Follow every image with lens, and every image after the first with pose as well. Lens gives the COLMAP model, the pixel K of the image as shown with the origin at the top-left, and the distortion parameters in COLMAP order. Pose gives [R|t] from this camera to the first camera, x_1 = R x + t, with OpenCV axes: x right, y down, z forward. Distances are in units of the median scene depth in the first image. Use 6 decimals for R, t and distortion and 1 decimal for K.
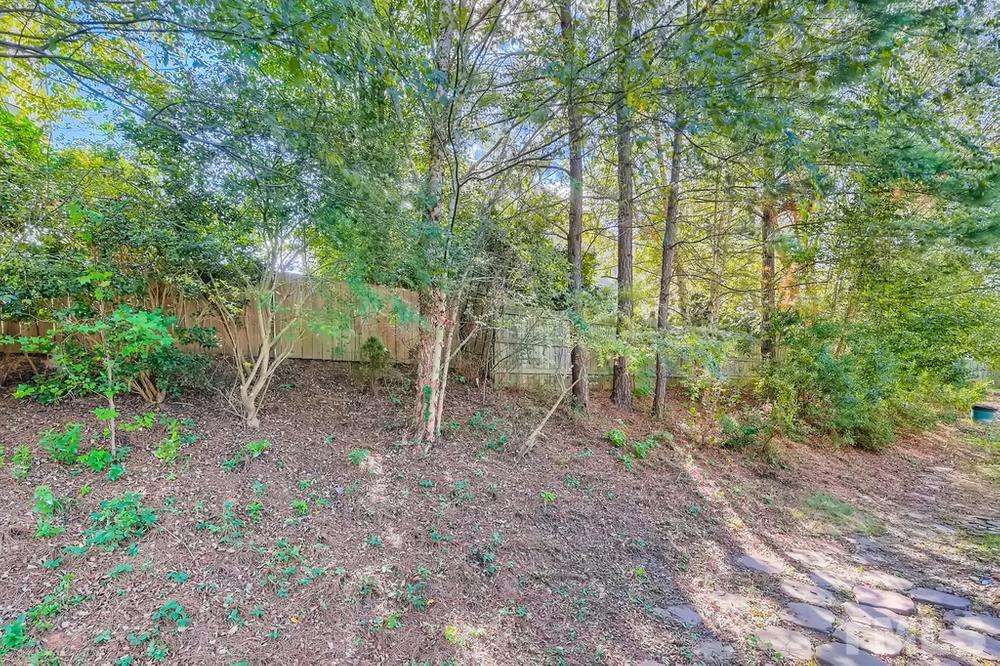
lens RADIAL K [[451.5, 0, 498.5], [0, 451.5, 334.4], [0, 0, 1]] dist [-0.005040, -0.000473]
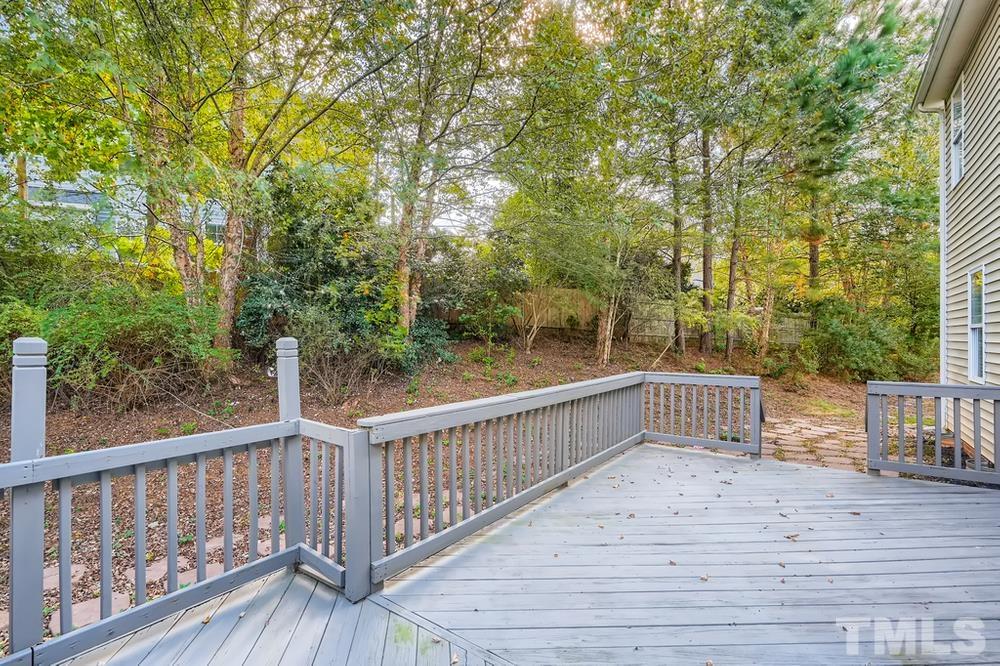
lens RADIAL K [[451.5, 0, 498.5], [0, 451.5, 334.4], [0, 0, 1]] dist [-0.005040, -0.000473]
pose [[0.978406, -0.003589, -0.206663, -0.174355], [0.010168, 0.999474, 0.030779, 0.024596], [0.206444, -0.032216, 0.977928, -1.022591]]
